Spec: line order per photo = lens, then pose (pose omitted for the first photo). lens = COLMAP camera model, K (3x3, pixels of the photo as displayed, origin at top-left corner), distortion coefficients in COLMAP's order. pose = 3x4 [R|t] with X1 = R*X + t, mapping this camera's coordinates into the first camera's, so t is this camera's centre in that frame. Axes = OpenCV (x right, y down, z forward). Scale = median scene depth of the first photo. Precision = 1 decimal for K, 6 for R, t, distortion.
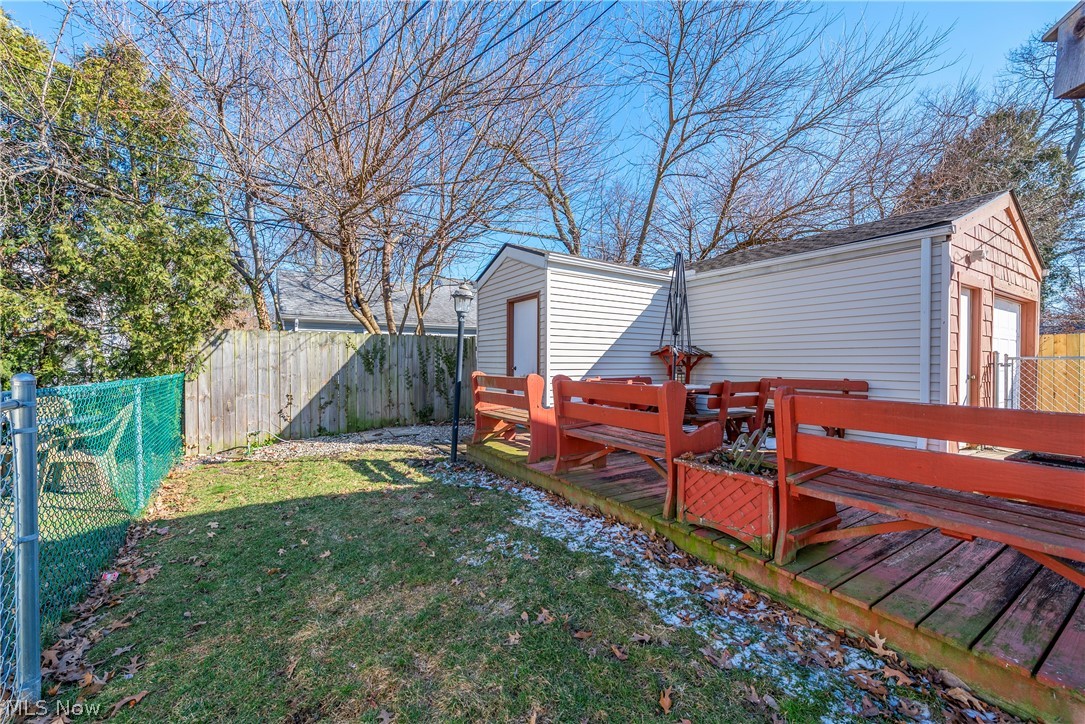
lens RADIAL K [[424.7, 0, 542.3], [0, 424.7, 367.7], [0, 0, 1]] dist [0.014727, -0.003123]
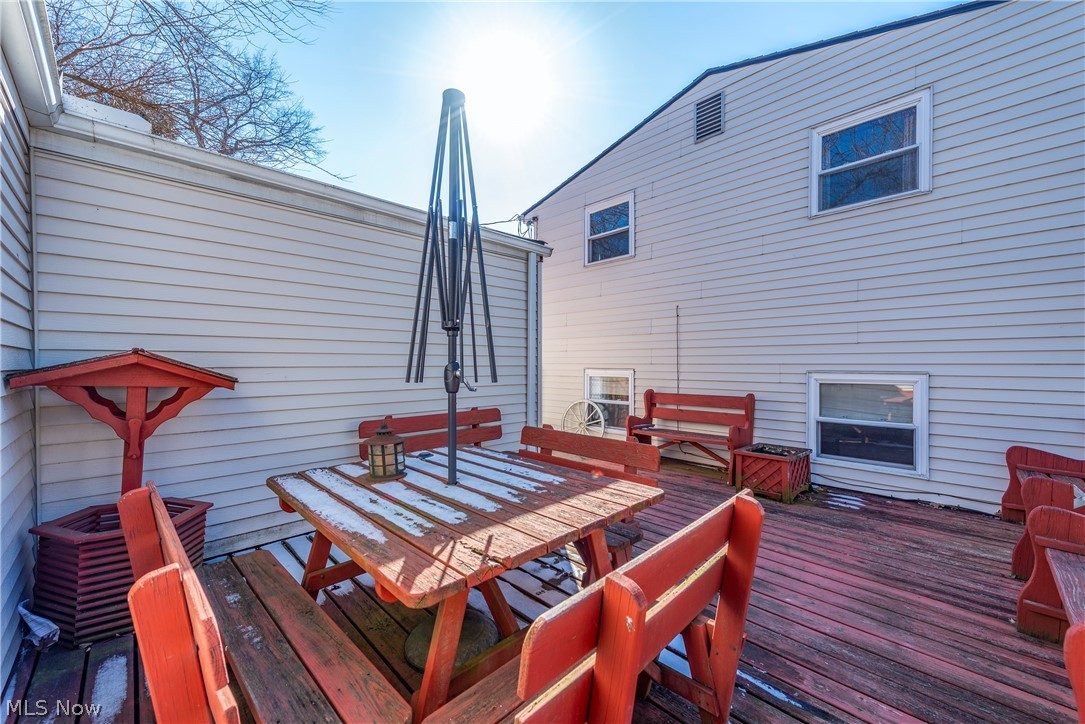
lens RADIAL K [[424.7, 0, 534.6], [0, 424.7, 365.6], [0, 0, 1]] dist [0.014727, -0.003123]
pose [[-0.186266, -0.012493, 0.982420, -0.033572], [0.016677, 0.999735, 0.015875, -0.048603], [-0.982358, 0.019341, -0.186009, 0.869557]]
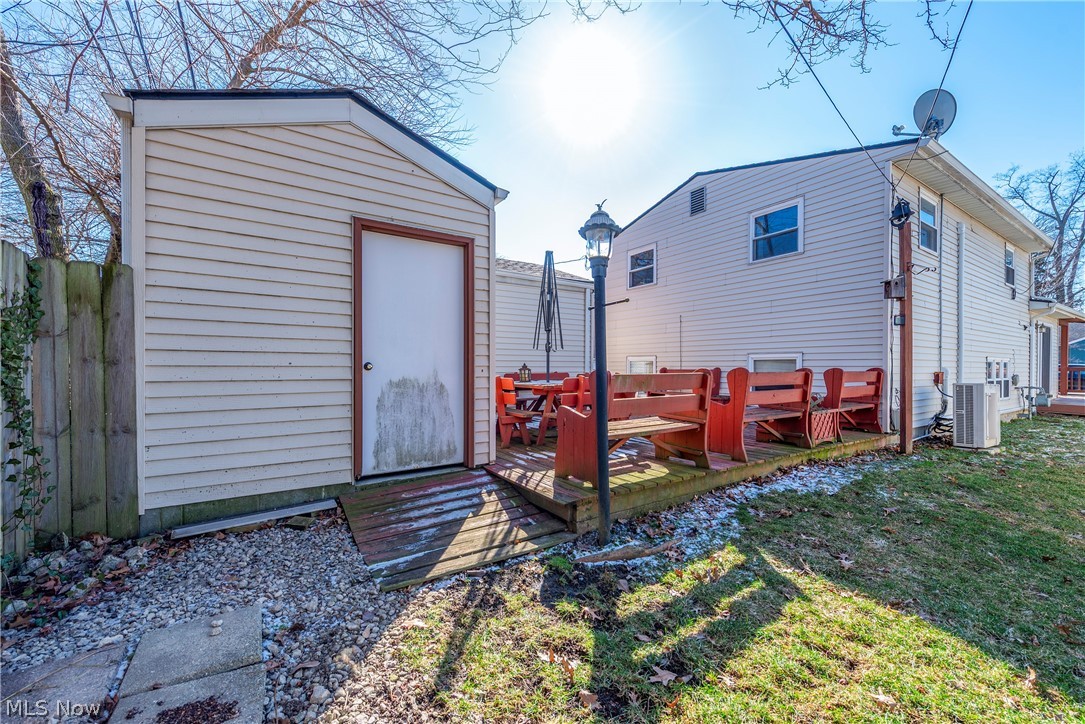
lens RADIAL K [[424.7, 0, 542.5], [0, 424.7, 368.3], [0, 0, 1]] dist [0.014727, -0.003123]
pose [[-0.013696, -0.010900, 0.999847, -0.607596], [0.015819, 0.999813, 0.011116, -0.002253], [-0.999781, 0.015968, -0.013521, 0.895141]]
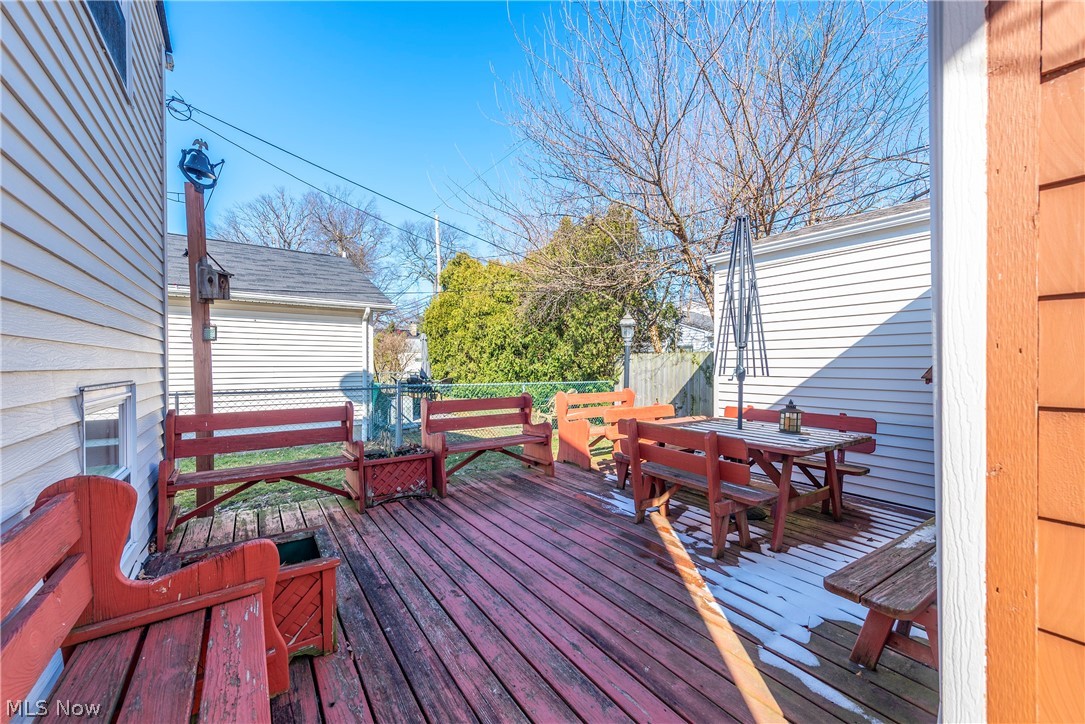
lens RADIAL K [[424.7, 0, 539.8], [0, 424.7, 364.0], [0, 0, 1]] dist [0.014727, -0.003123]
pose [[0.023999, -0.004087, -0.999704, 0.814810], [-0.012599, 0.999911, -0.004390, -0.039850], [0.999633, 0.012701, 0.023946, 0.596871]]
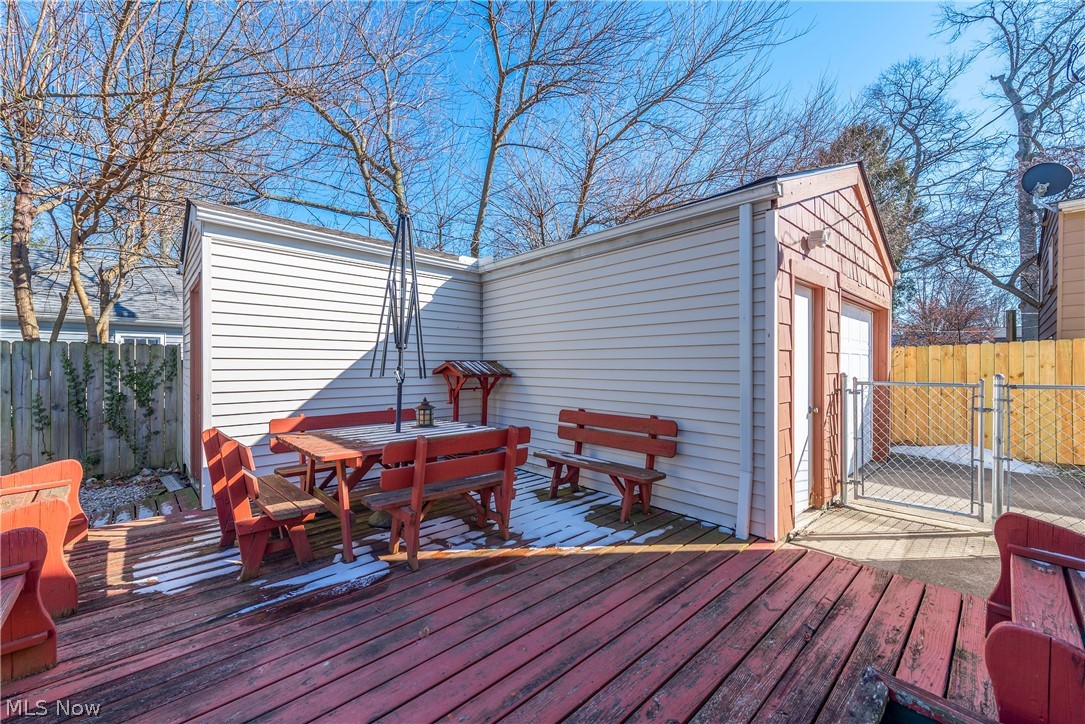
lens RADIAL K [[424.7, 0, 542.8], [0, 424.7, 366.4], [0, 0, 1]] dist [0.014727, -0.003123]
pose [[0.984616, -0.003093, 0.174705, 0.354600], [0.004662, 0.999952, -0.008573, -0.039463], [-0.174670, 0.009255, 0.984583, 0.311200]]
